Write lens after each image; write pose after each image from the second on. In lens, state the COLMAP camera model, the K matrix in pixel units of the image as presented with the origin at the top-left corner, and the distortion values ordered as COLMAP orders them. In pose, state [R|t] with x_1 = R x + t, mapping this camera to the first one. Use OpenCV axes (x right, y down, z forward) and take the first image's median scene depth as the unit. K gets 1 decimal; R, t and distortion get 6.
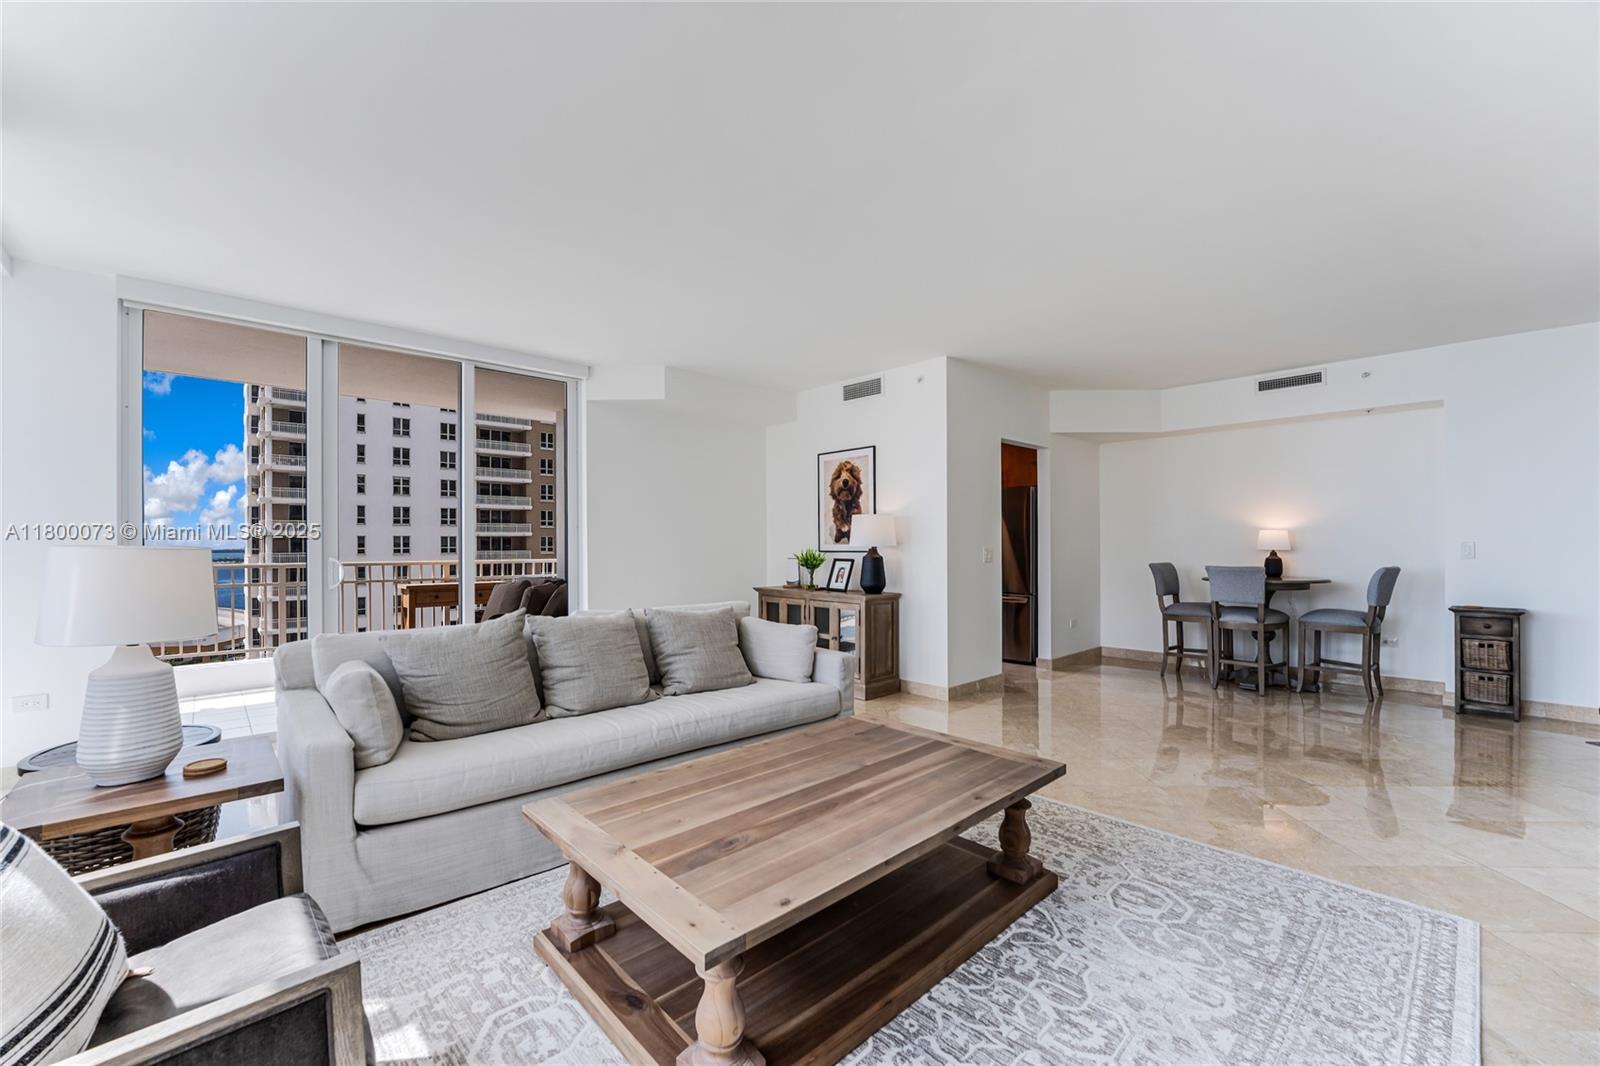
lens RADIAL K [[642.3, 0, 791.0], [0, 642.3, 535.8], [0, 0, 1]] dist [-0.020066, 0.001476]
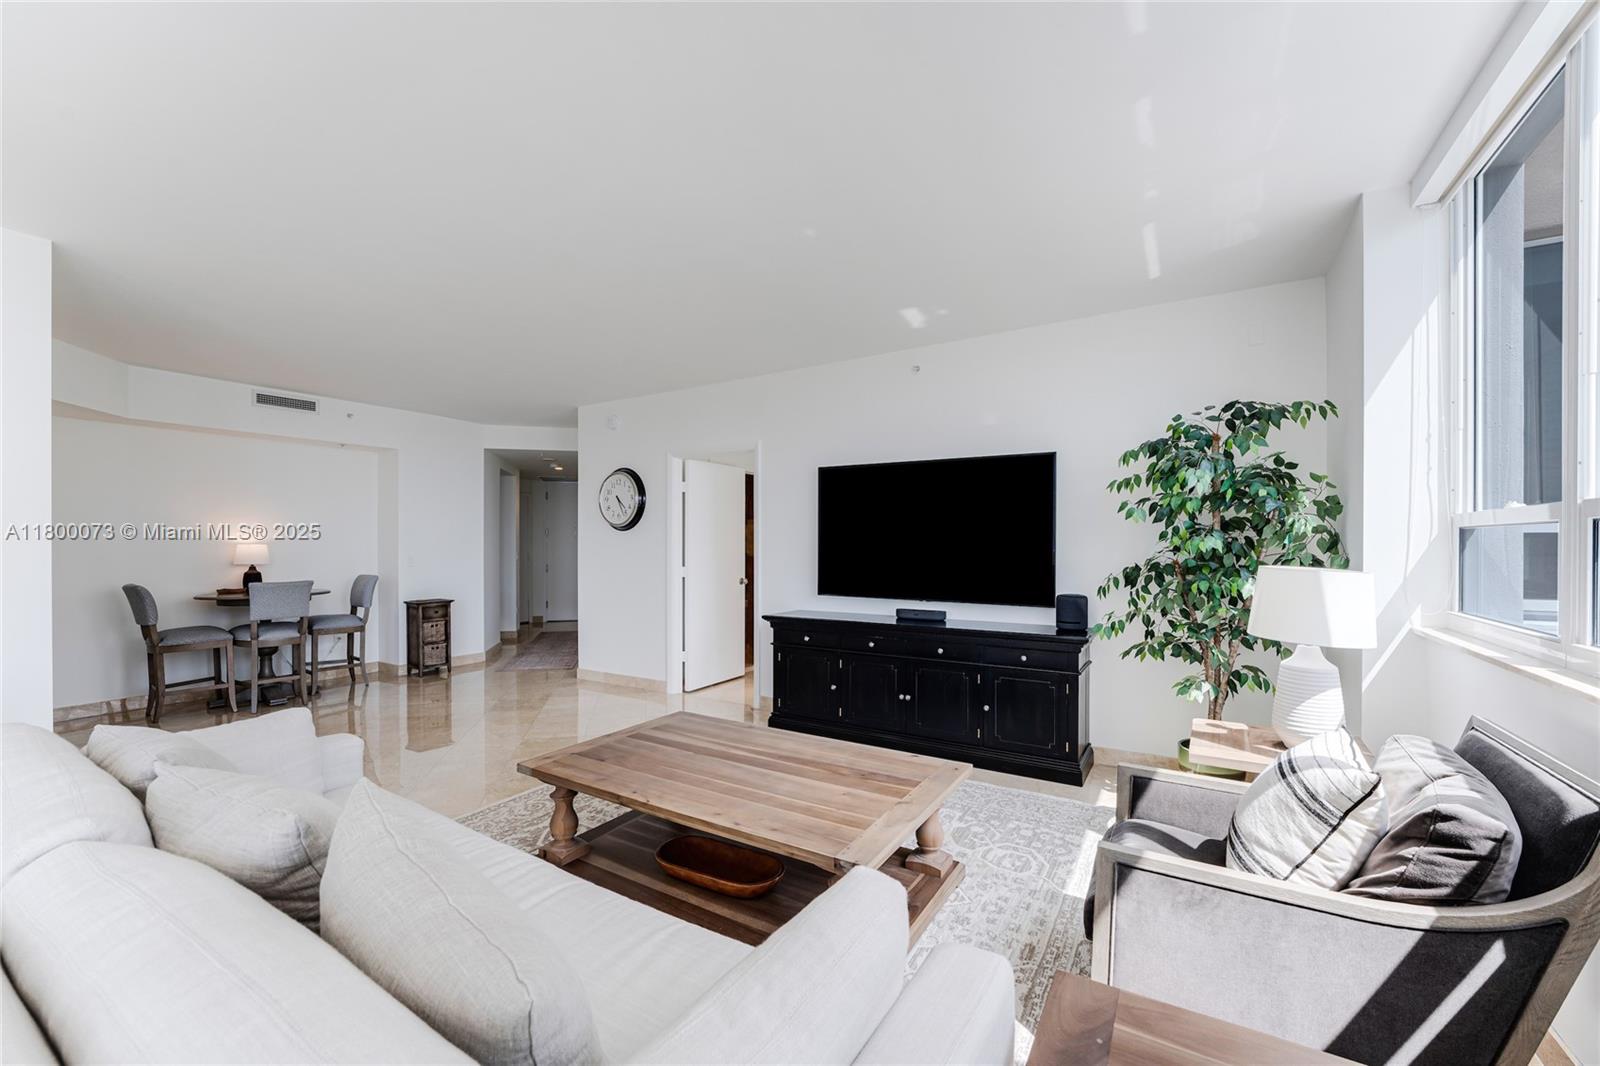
lens RADIAL K [[642.3, 0, 796.8], [0, 642.3, 543.4], [0, 0, 1]] dist [-0.020066, 0.001476]
pose [[-0.259075, 0.004833, 0.965845, -0.948747], [-0.005448, 0.999964, -0.006465, -0.019536], [-0.965842, -0.006937, -0.259039, 0.995024]]
